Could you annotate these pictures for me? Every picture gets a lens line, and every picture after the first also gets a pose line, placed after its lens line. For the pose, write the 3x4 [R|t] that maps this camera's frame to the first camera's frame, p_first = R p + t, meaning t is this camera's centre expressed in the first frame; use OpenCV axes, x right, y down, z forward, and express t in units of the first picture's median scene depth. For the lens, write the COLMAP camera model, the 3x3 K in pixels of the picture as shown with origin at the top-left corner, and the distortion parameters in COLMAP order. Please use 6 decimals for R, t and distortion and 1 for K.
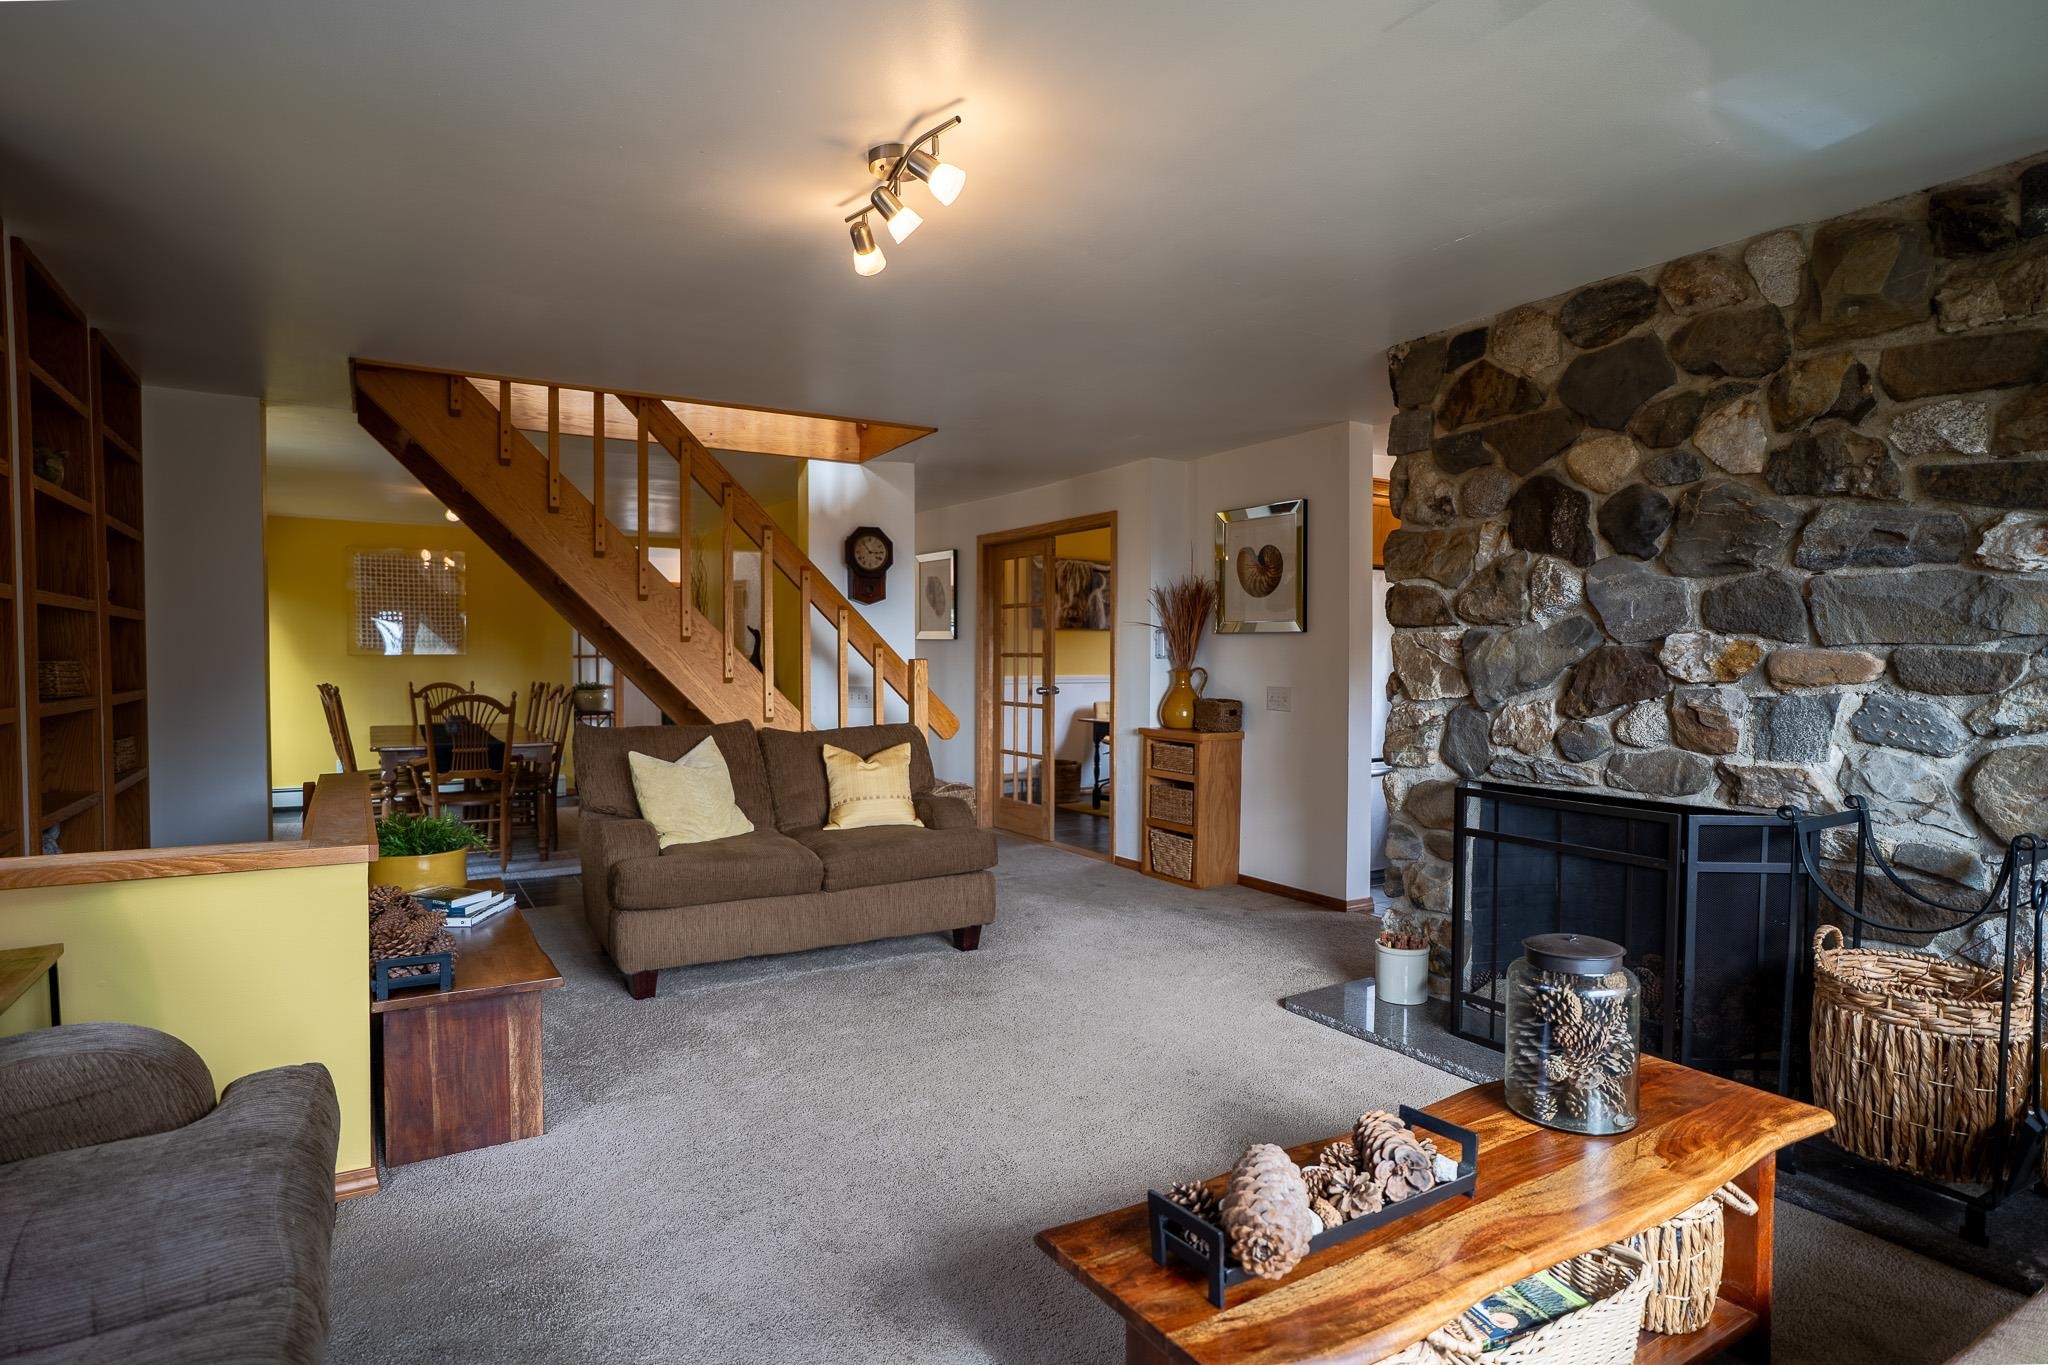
lens RADIAL K [[1064.8, 0, 1012.3], [0, 1064.8, 683.5], [0, 0, 1]] dist [-0.046387, 0.030147]
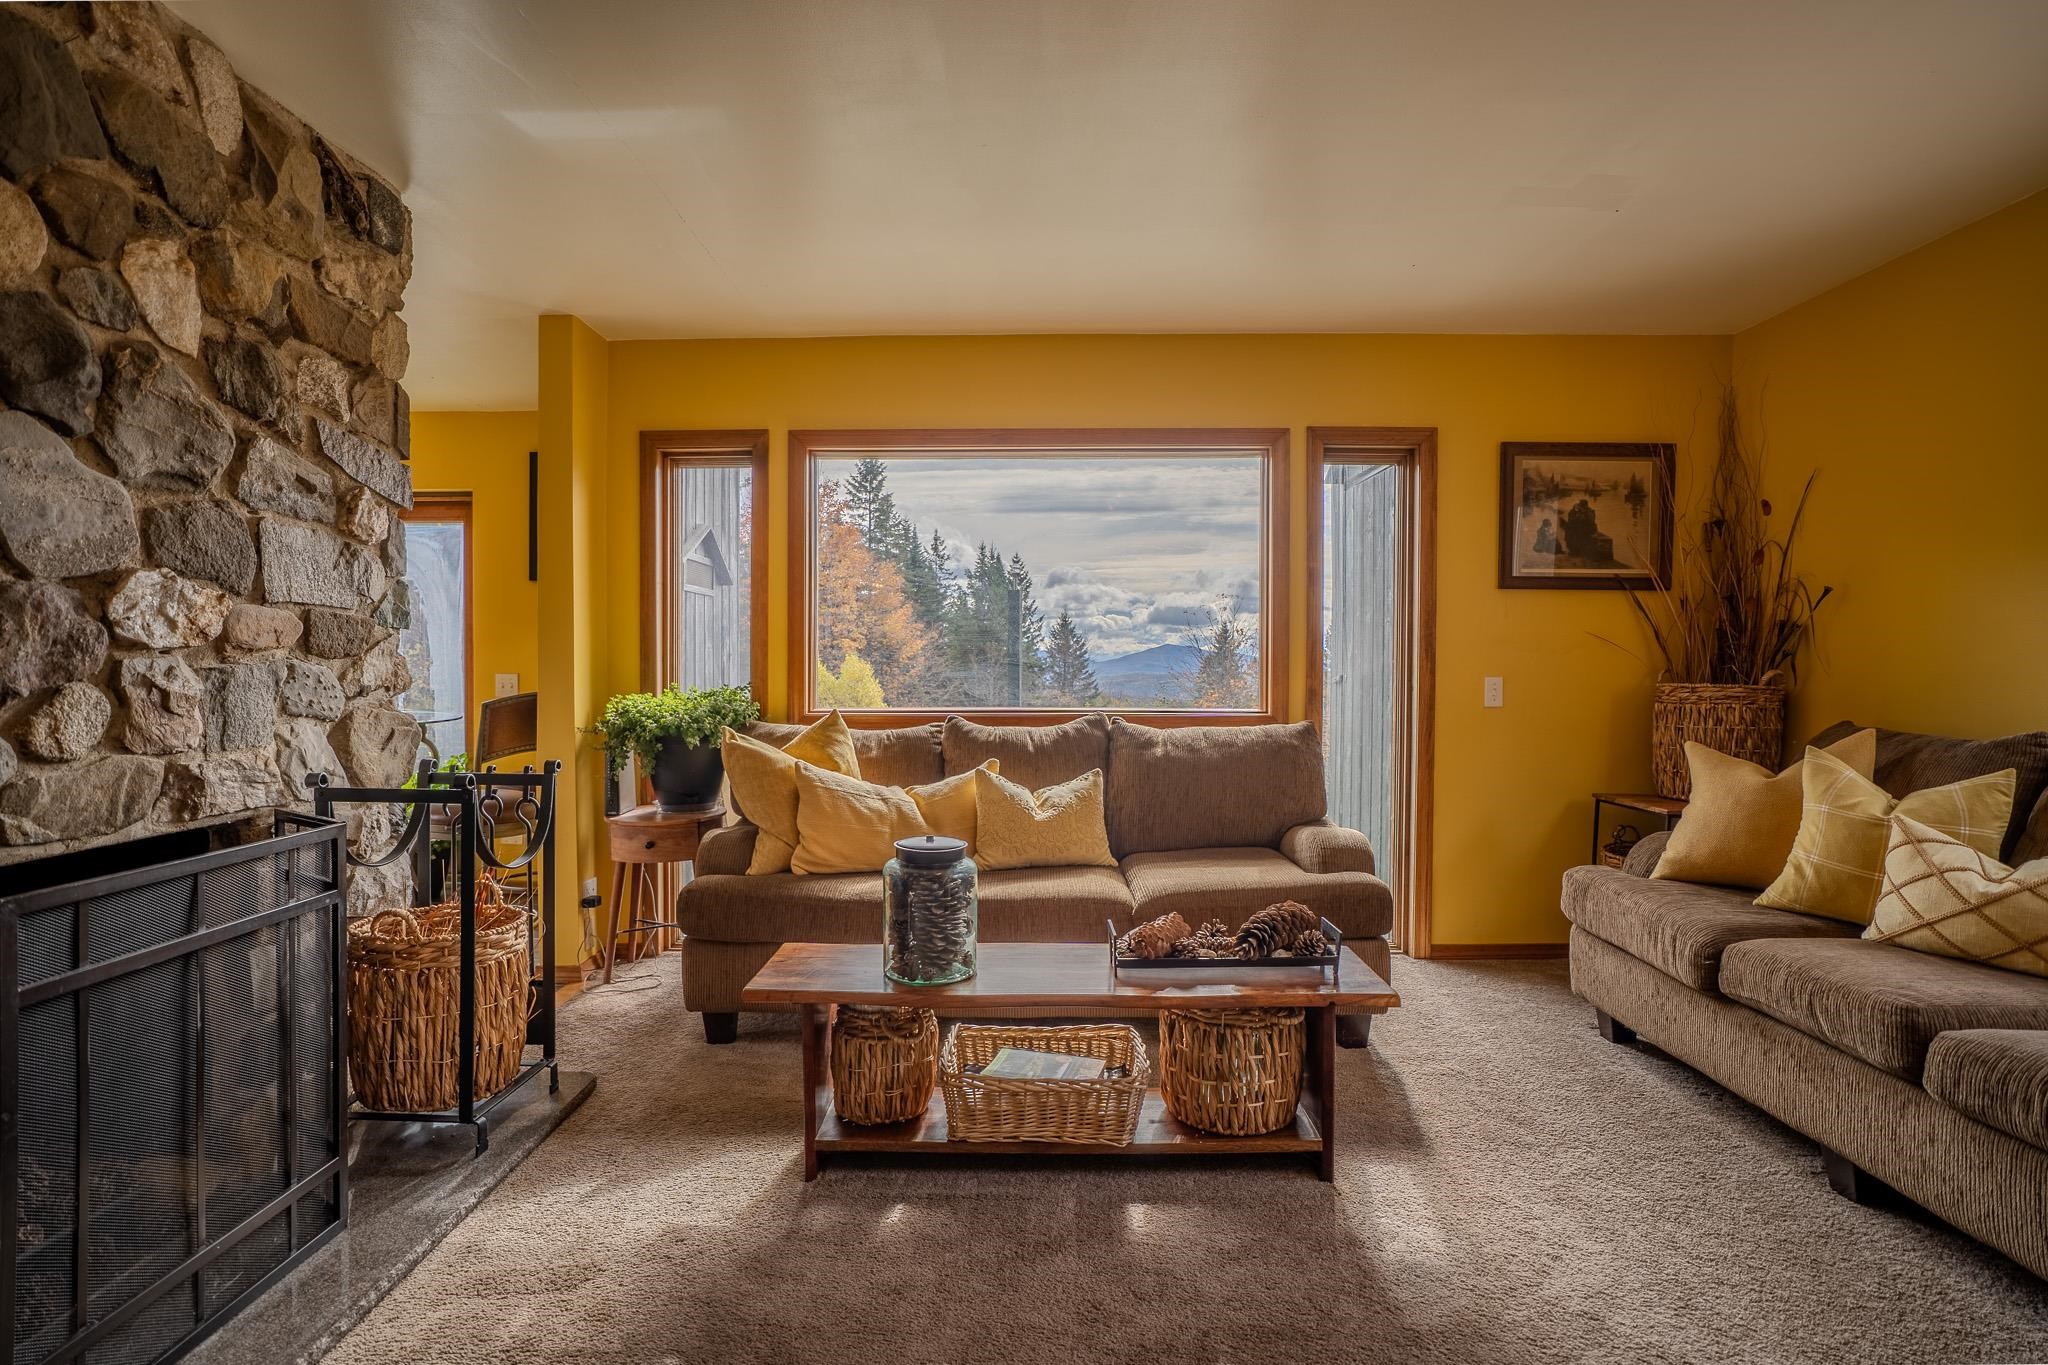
lens RADIAL K [[1064.8, 0, 1012.3], [0, 1064.8, 683.5], [0, 0, 1]] dist [-0.046387, 0.030147]
pose [[-0.848770, -0.012923, 0.528604, -0.076526], [0.013626, 0.998835, 0.046298, -0.000951], [-0.528586, 0.046499, -0.847605, 0.655830]]
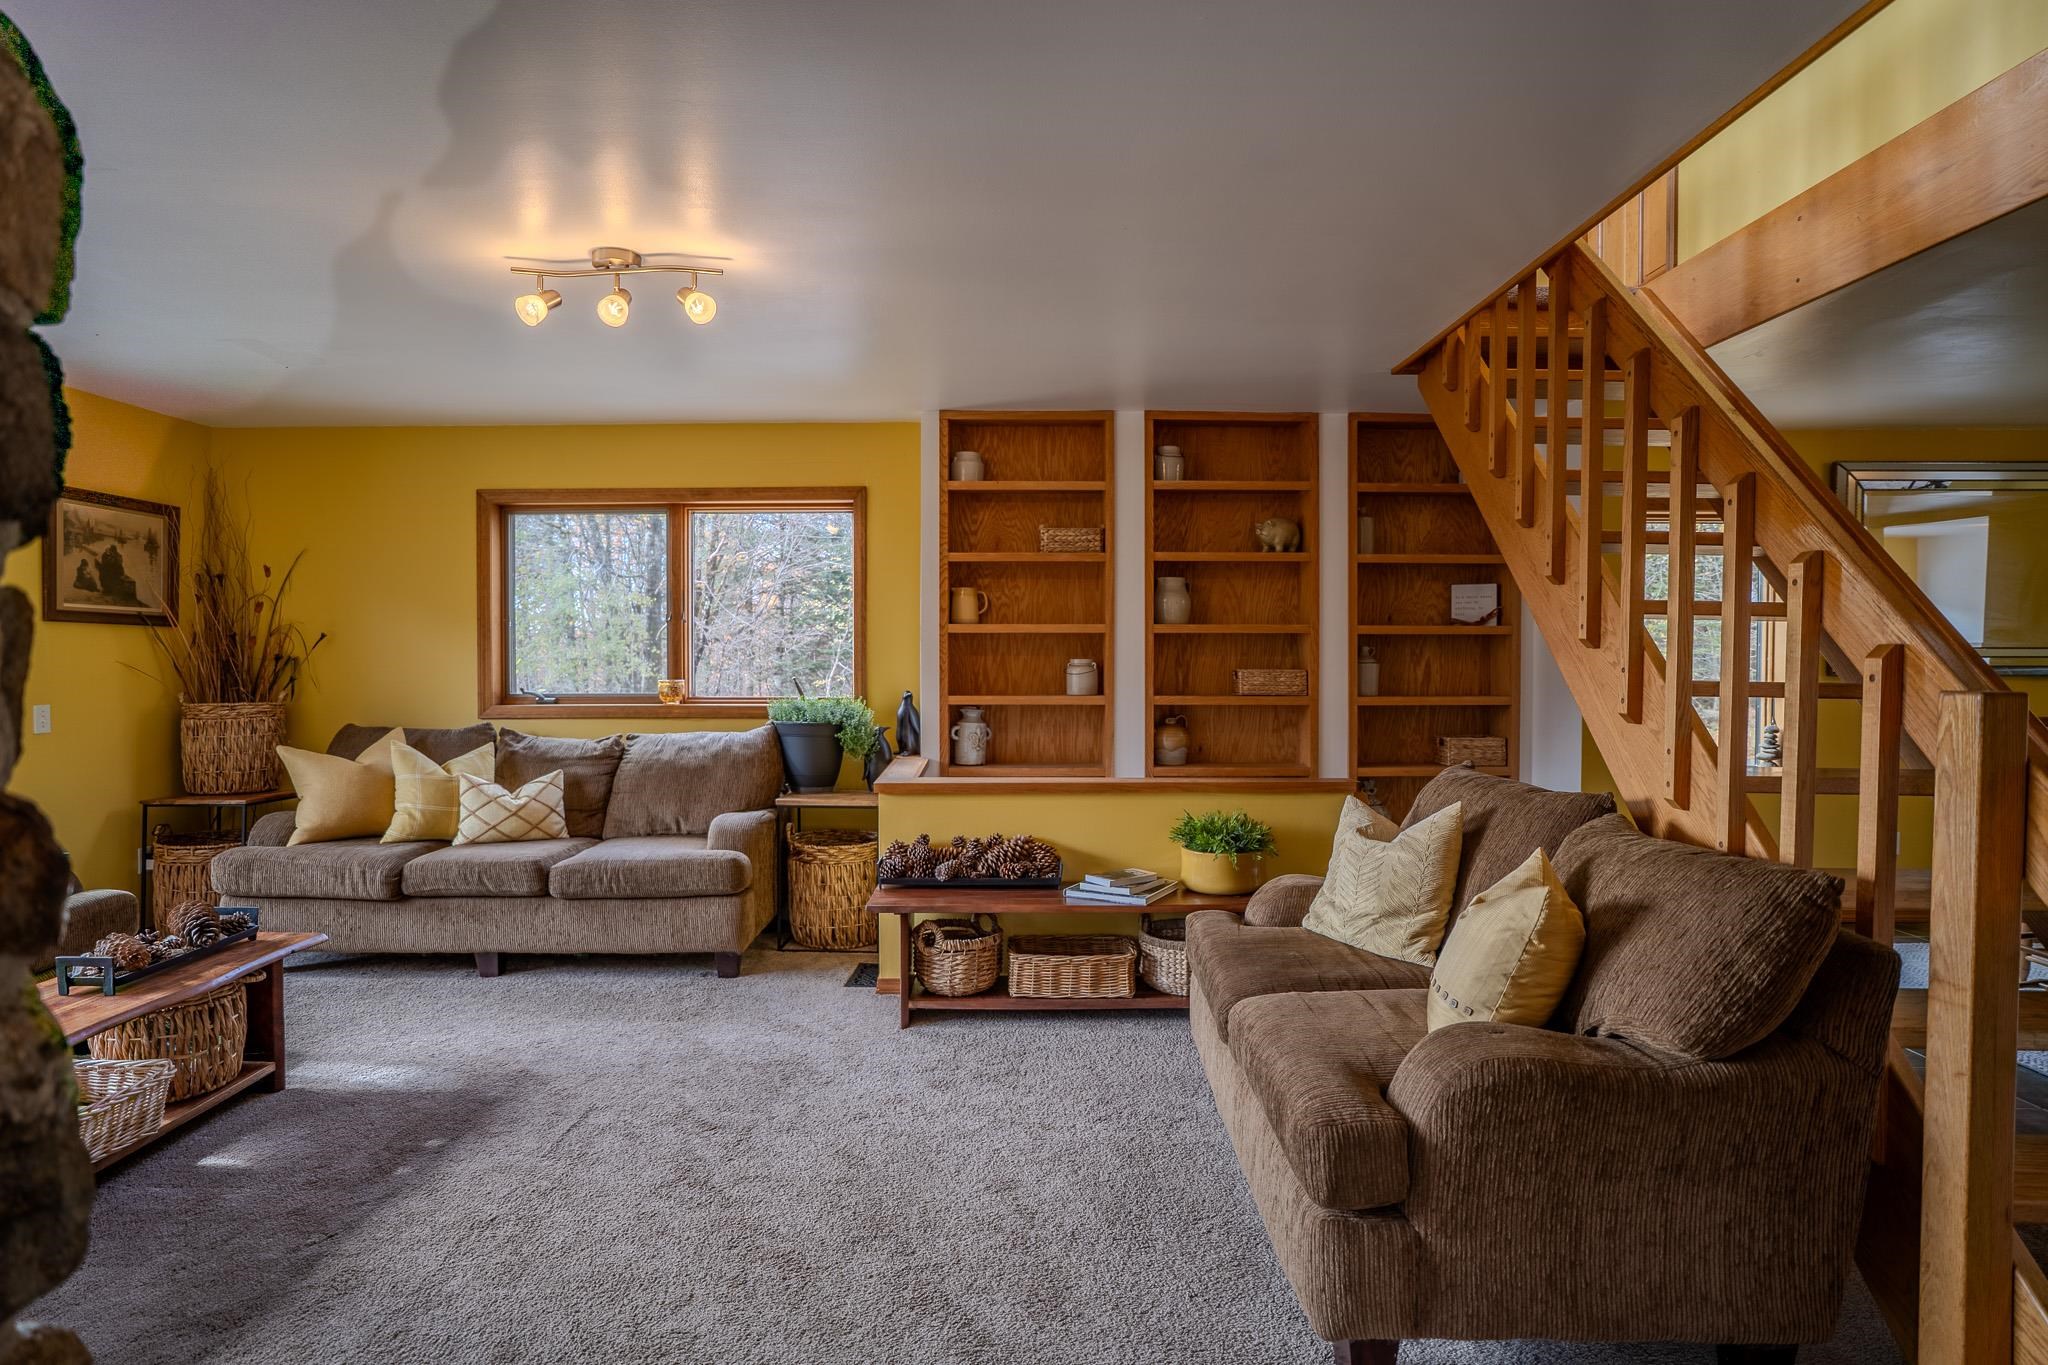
lens RADIAL K [[1064.8, 0, 1012.3], [0, 1064.8, 683.5], [0, 0, 1]] dist [-0.046387, 0.030147]
pose [[-0.524279, 0.020683, -0.851295, 0.288624], [-0.025216, 0.998890, 0.039798, -0.029336], [0.851173, 0.042331, -0.523175, 0.850461]]
